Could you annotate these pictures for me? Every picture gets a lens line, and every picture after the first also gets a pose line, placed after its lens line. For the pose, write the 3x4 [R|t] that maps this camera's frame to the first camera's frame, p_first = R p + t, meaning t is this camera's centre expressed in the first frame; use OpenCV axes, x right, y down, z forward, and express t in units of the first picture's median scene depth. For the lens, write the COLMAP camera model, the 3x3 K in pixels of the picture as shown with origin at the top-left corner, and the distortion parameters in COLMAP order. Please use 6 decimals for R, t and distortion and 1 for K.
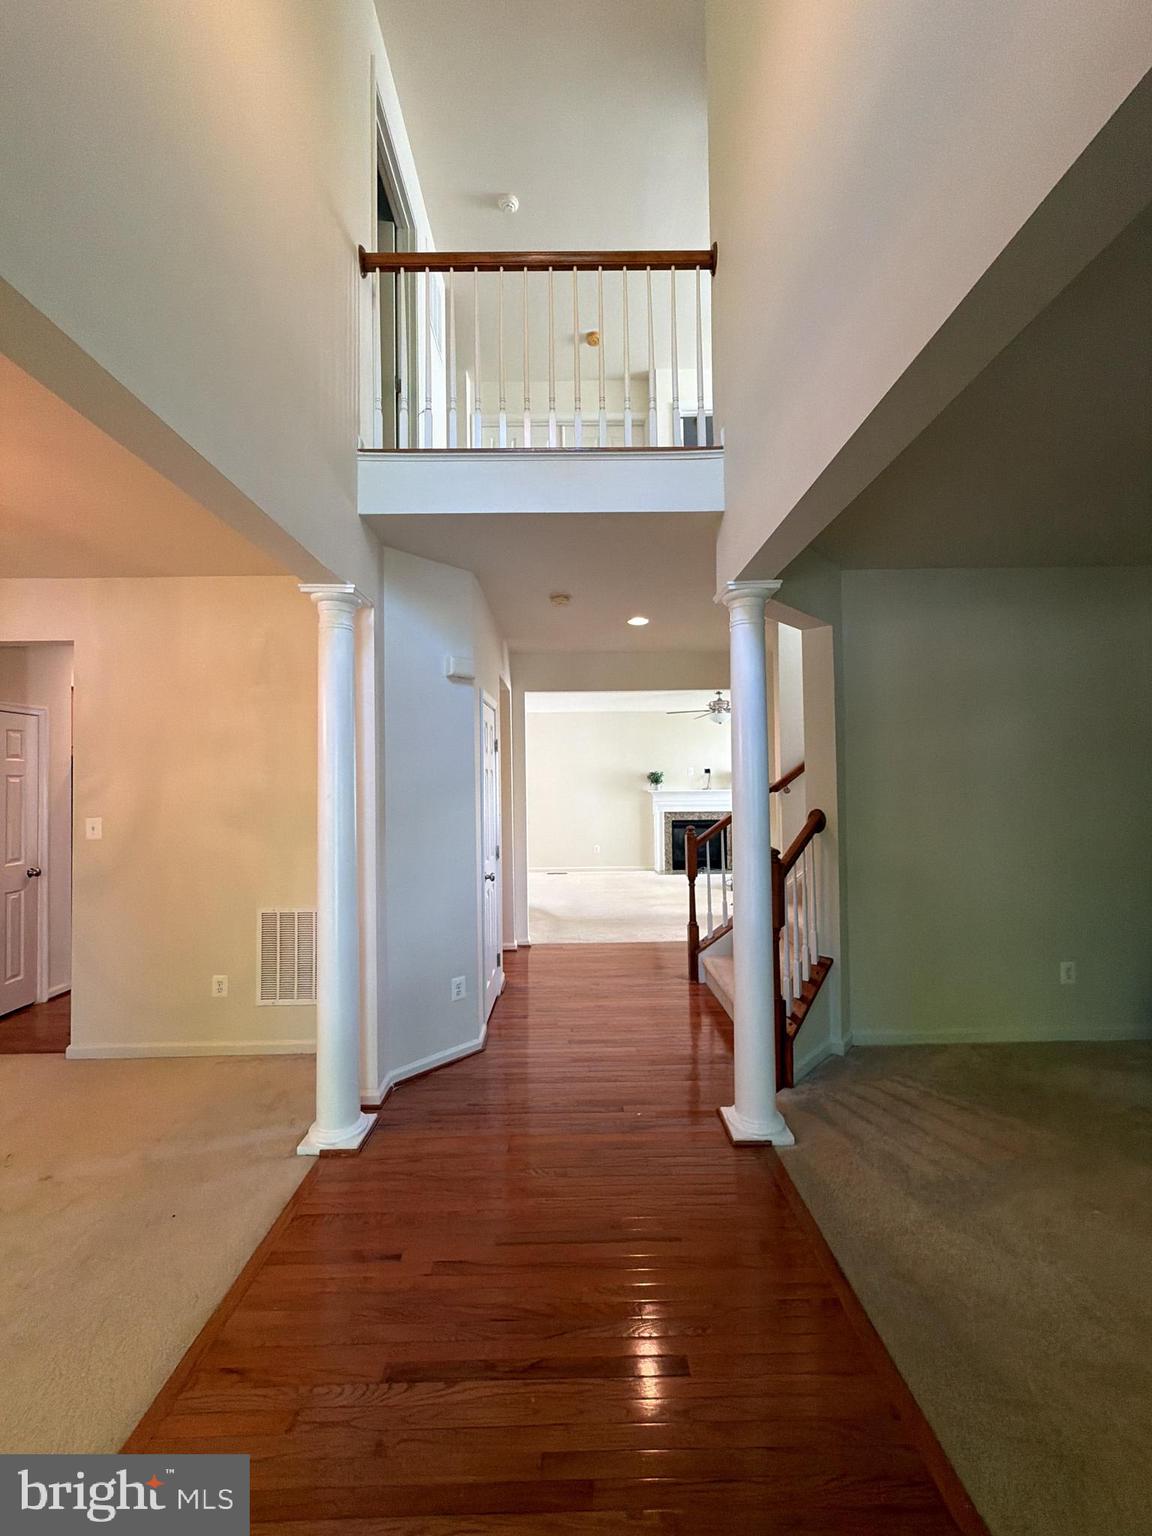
lens RADIAL K [[613.2, 0, 576.0], [0, 613.2, 768.0], [0, 0, 1]] dist [0.000381, -0.000100]
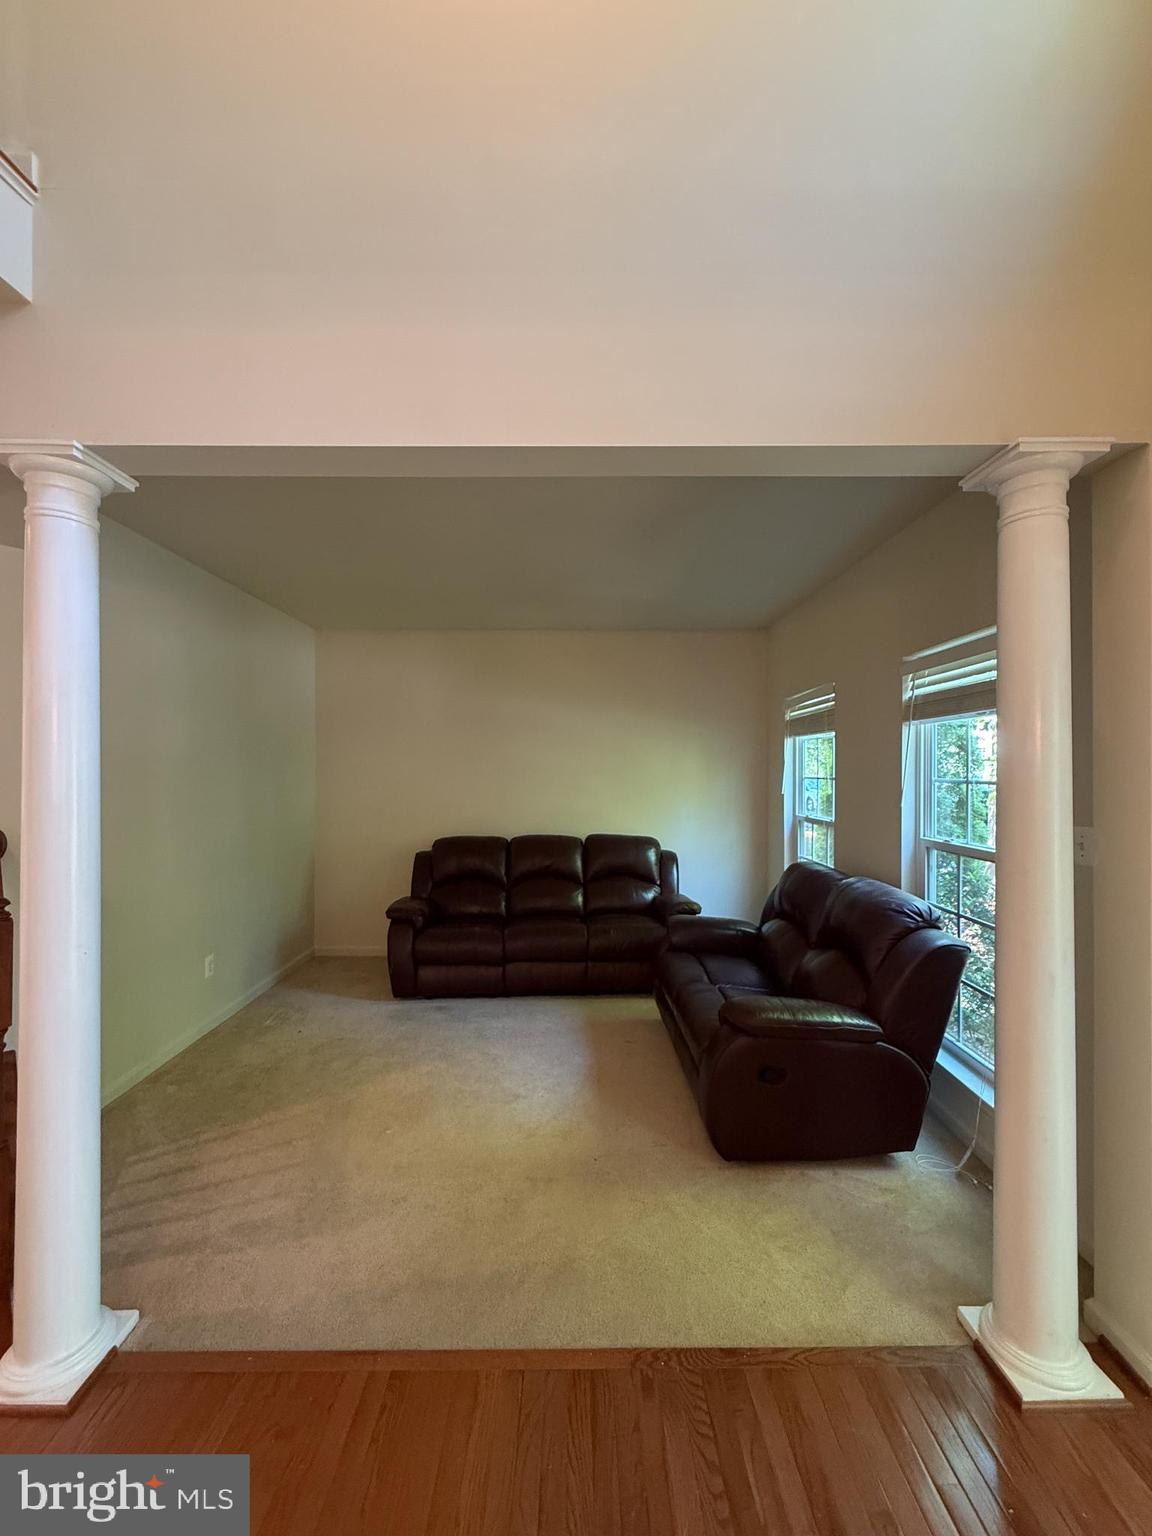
lens RADIAL K [[613.2, 0, 576.0], [0, 613.2, 768.0], [0, 0, 1]] dist [0.000381, -0.000100]
pose [[0.008025, 0.018227, 0.999802, -0.319850], [-0.019436, 0.999648, -0.018069, 0.006764], [-0.999779, -0.019287, 0.008377, 0.509527]]
